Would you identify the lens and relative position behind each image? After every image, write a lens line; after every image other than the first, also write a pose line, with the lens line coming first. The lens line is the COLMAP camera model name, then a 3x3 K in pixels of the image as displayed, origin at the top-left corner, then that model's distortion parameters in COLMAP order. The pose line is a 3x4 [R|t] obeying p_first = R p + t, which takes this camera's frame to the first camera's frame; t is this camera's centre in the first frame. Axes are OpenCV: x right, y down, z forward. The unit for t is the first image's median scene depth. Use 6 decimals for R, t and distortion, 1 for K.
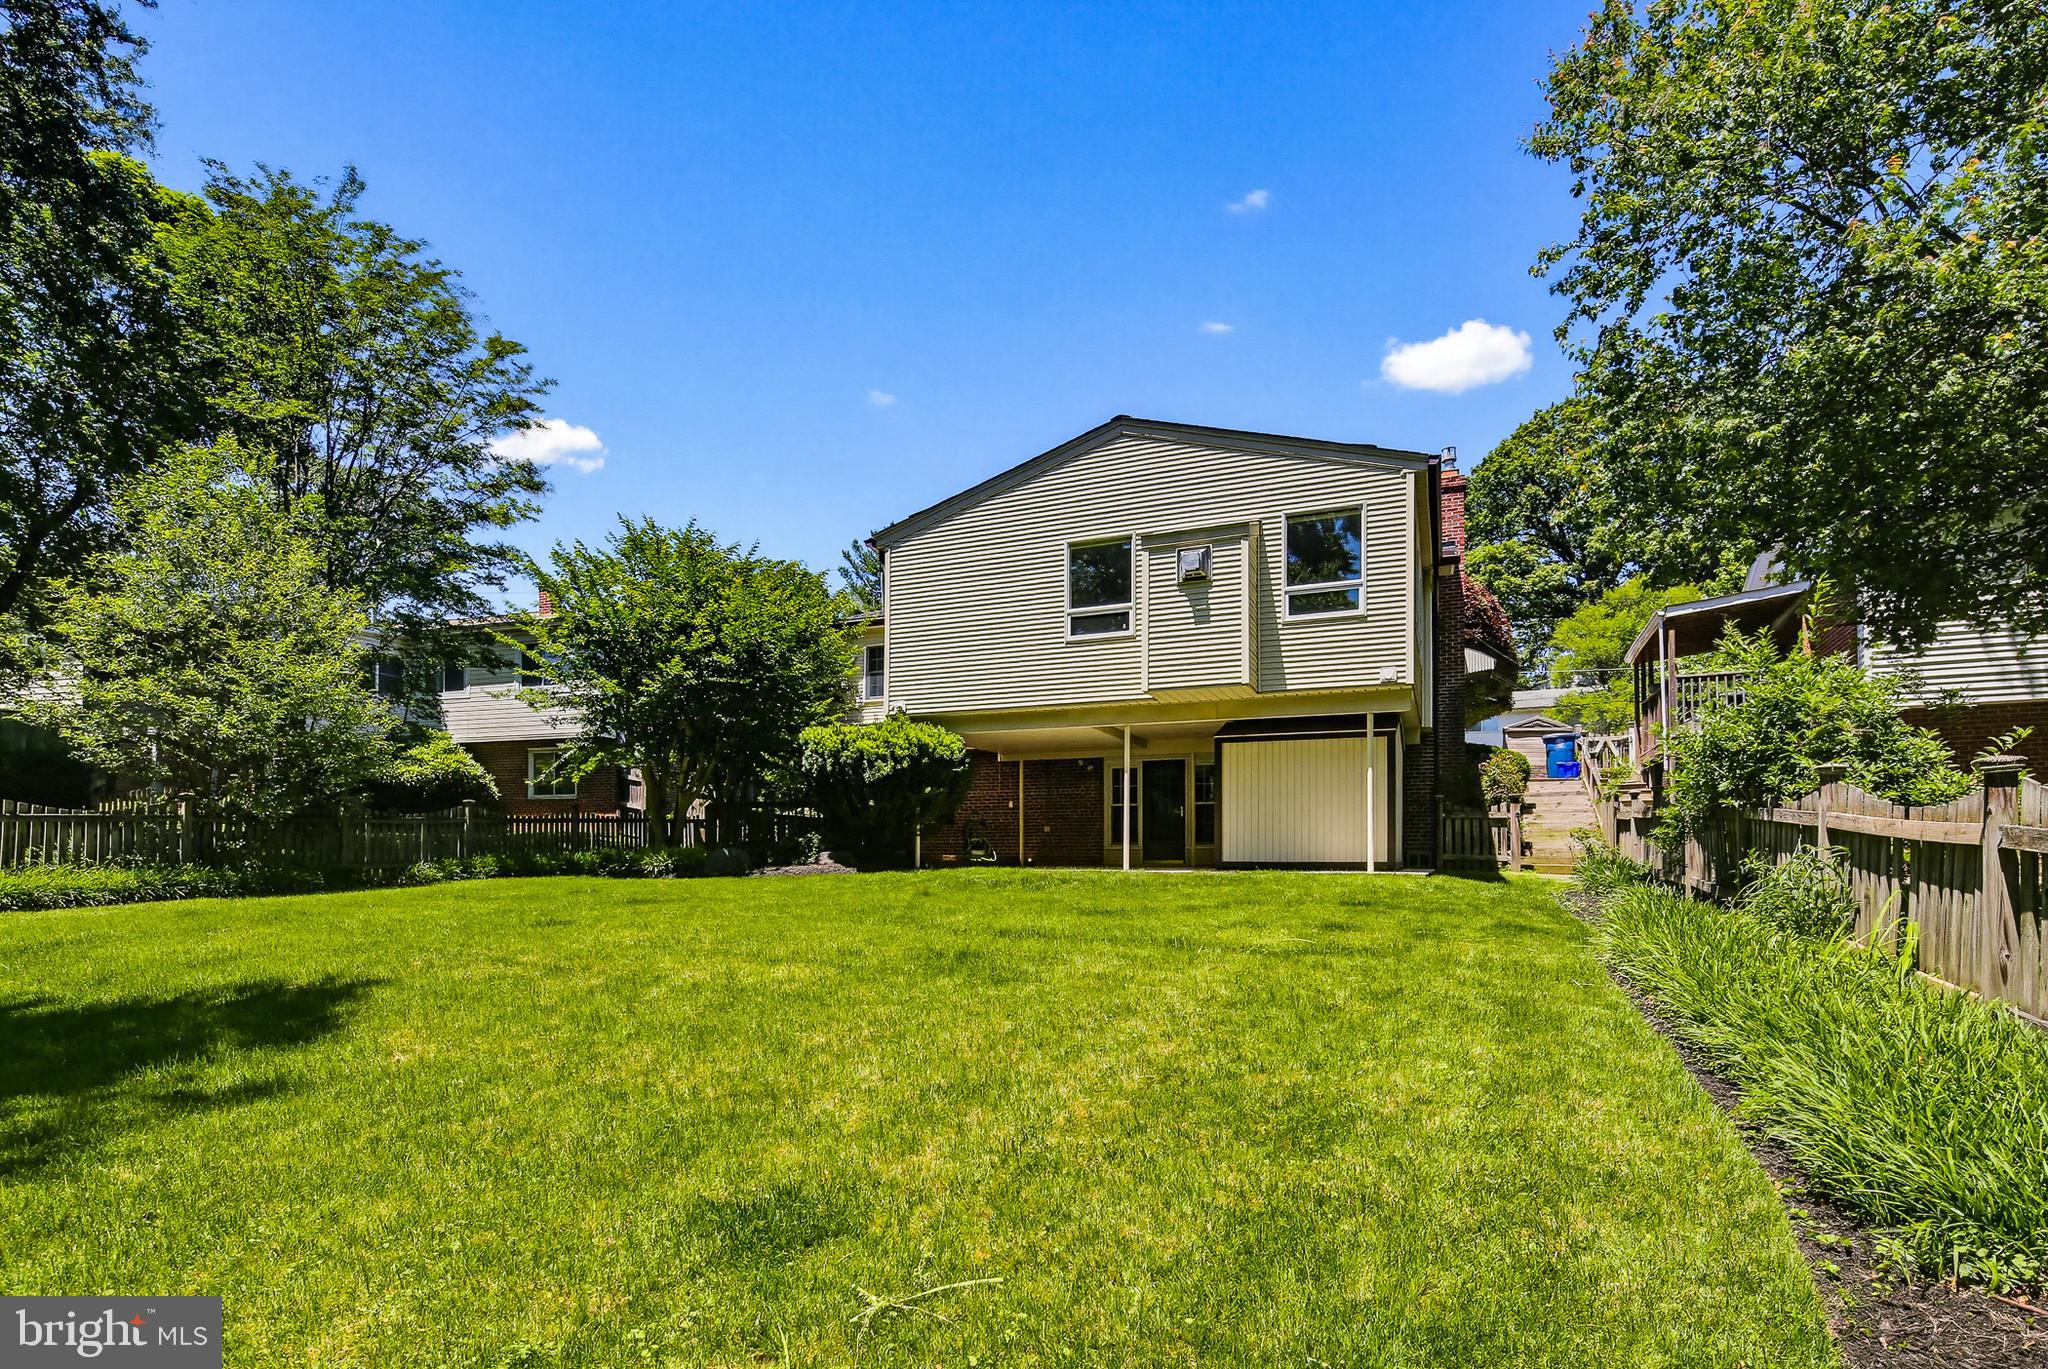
lens RADIAL K [[1014.1, 0, 1024.0], [0, 1014.1, 684.5], [0, 0, 1]] dist [-0.000223, -0.000114]
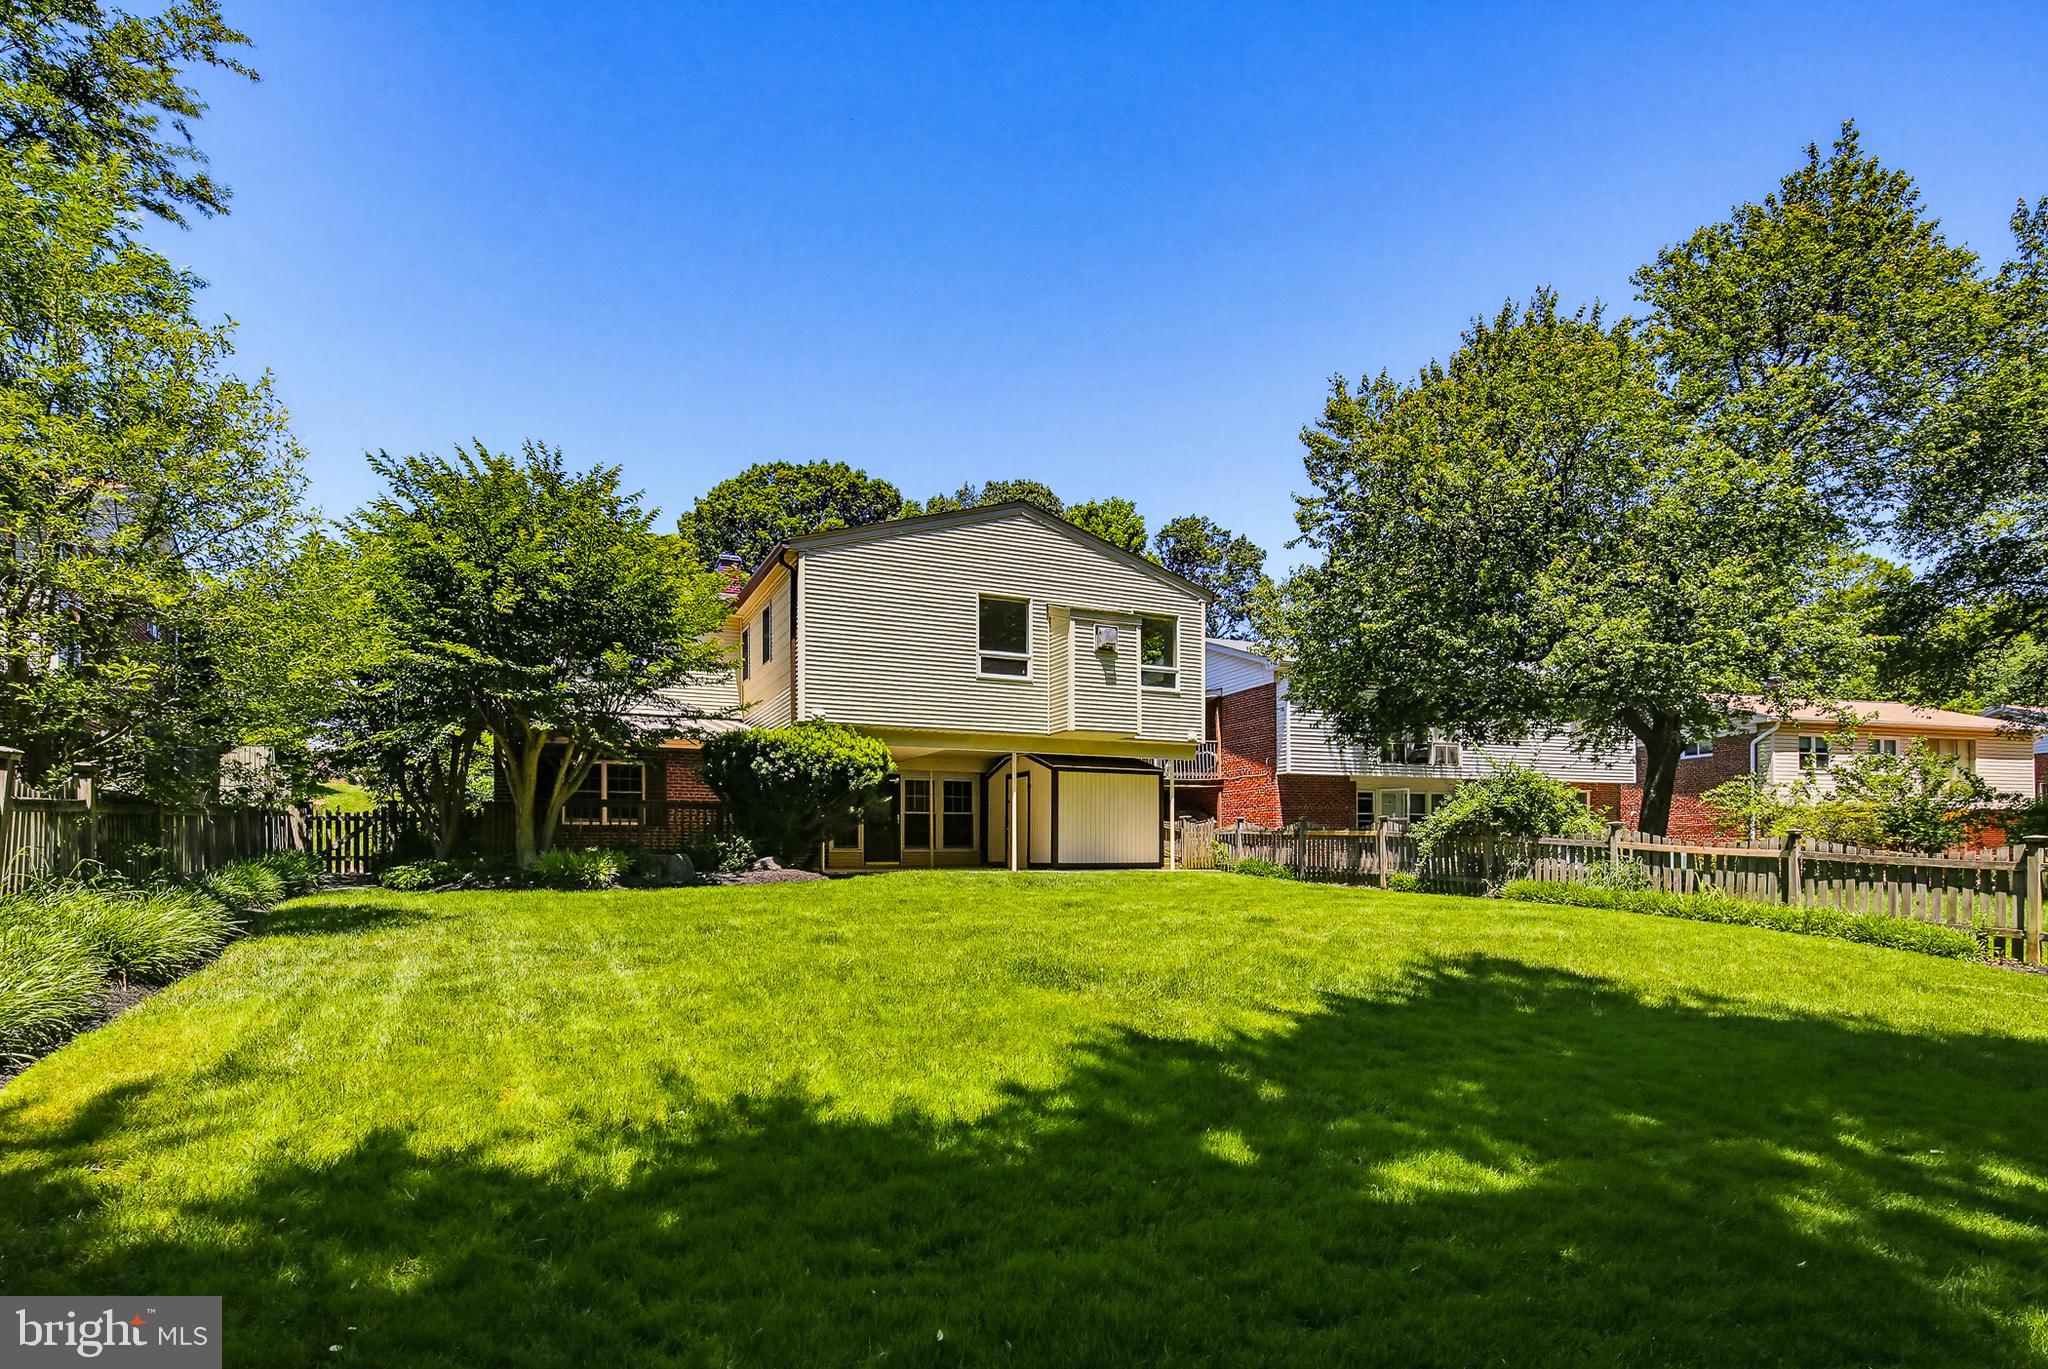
lens RADIAL K [[994.2, 0, 1024.0], [0, 994.2, 684.5], [0, 0, 1]] dist [0.001249, -0.000355]
pose [[0.654732, 0.123737, 0.745665, -0.799973], [-0.123090, 0.990795, -0.056335, 0.025011], [-0.745772, -0.054900, 0.663936, 0.197783]]
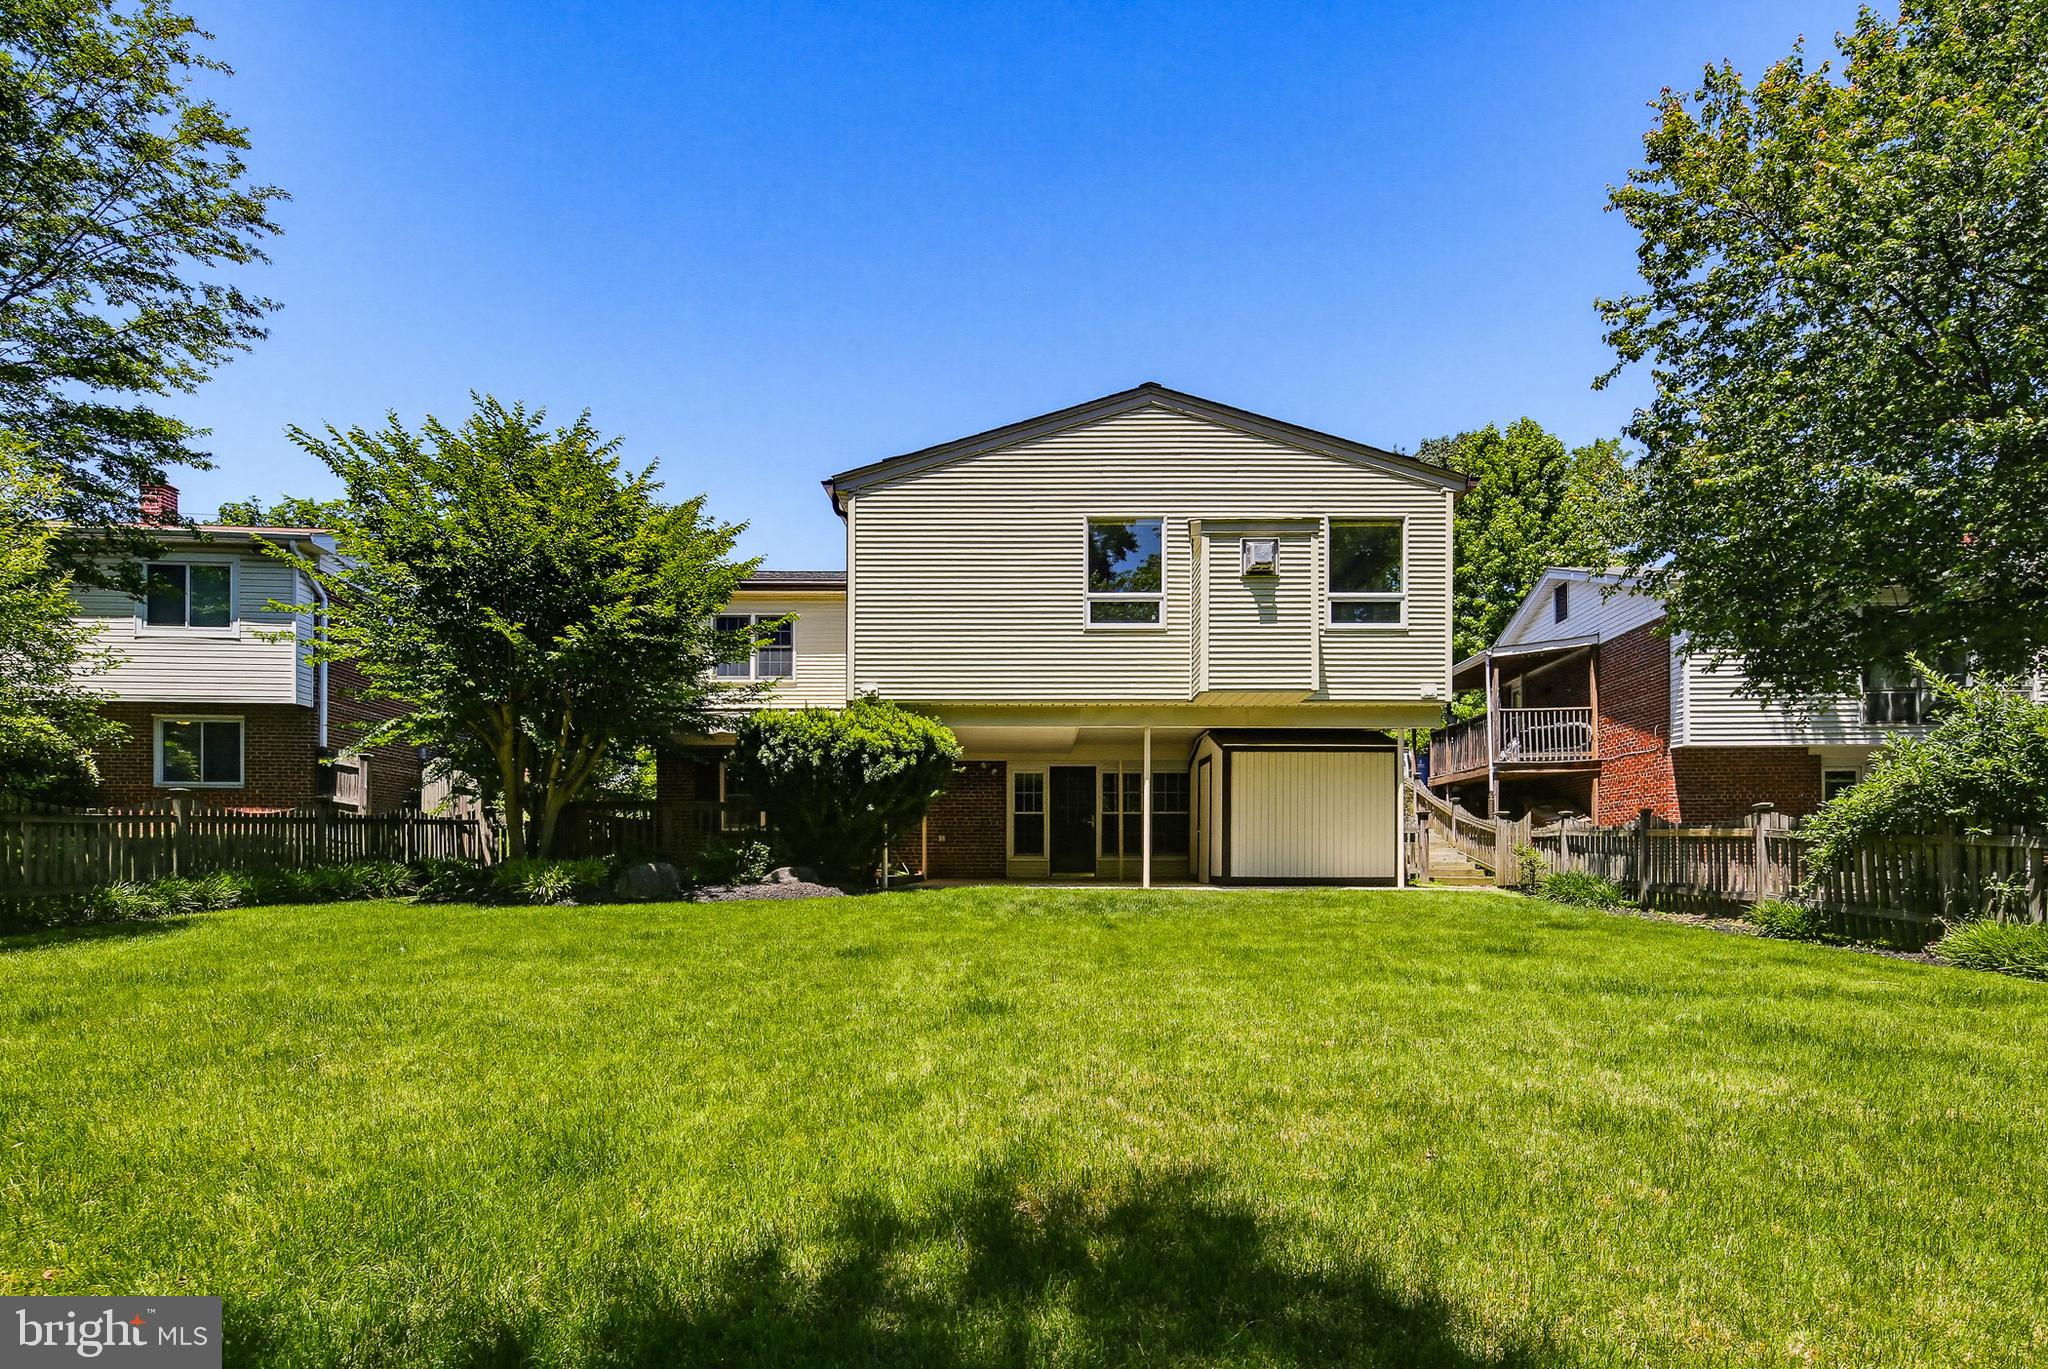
lens RADIAL K [[1016.5, 0, 1032.2], [0, 1016.5, 728.7], [0, 0, 1]] dist [0.002348, 0.000191]
pose [[0.915444, 0.051055, 0.399193, -0.354473], [-0.066891, 0.997426, 0.025831, 0.024664], [-0.396847, -0.050350, 0.916503, 0.209378]]
